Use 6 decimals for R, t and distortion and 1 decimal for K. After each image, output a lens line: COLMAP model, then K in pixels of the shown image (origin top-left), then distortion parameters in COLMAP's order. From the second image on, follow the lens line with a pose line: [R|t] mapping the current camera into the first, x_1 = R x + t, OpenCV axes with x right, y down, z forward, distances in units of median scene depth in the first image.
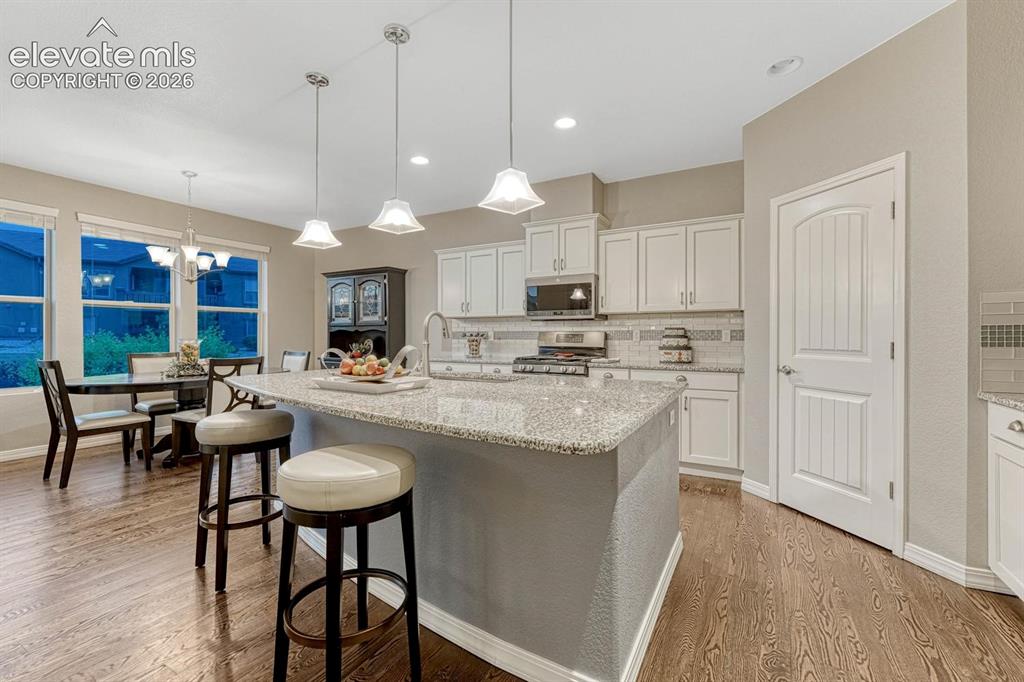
lens RADIAL K [[440.9, 0, 511.2], [0, 440.9, 338.5], [0, 0, 1]] dist [-0.002370, -0.000239]
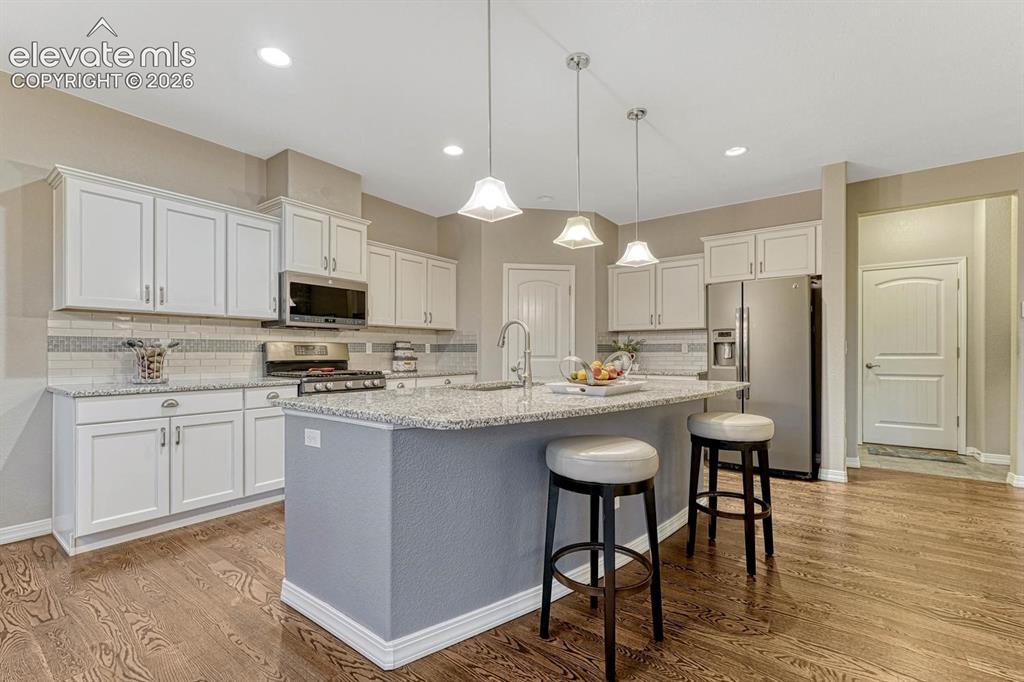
lens RADIAL K [[440.9, 0, 514.6], [0, 440.9, 356.4], [0, 0, 1]] dist [-0.002370, -0.000239]
pose [[0.118498, -0.008344, 0.992919, -0.731075], [0.008295, 0.999938, 0.007413, 0.009215], [-0.992920, 0.007357, 0.118560, 0.563730]]
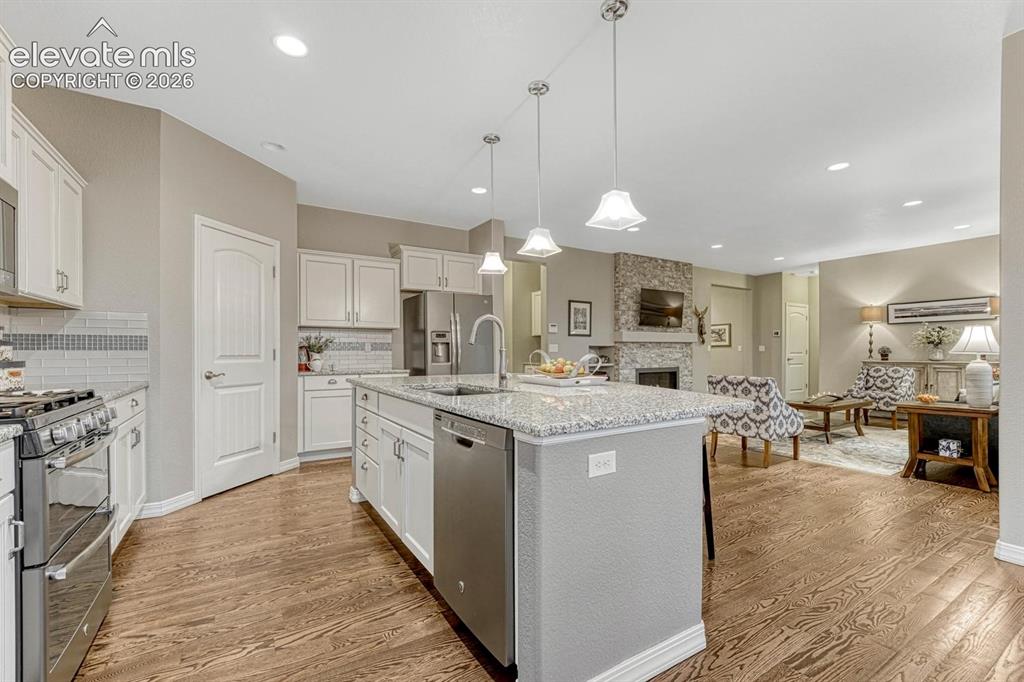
lens RADIAL K [[440.9, 0, 513.1], [0, 440.9, 357.3], [0, 0, 1]] dist [-0.002370, -0.000239]
pose [[-0.874267, -0.005469, 0.485415, -0.421328], [0.004777, 0.999791, 0.019868, 0.005592], [-0.485422, 0.019688, -0.874058, 1.135246]]
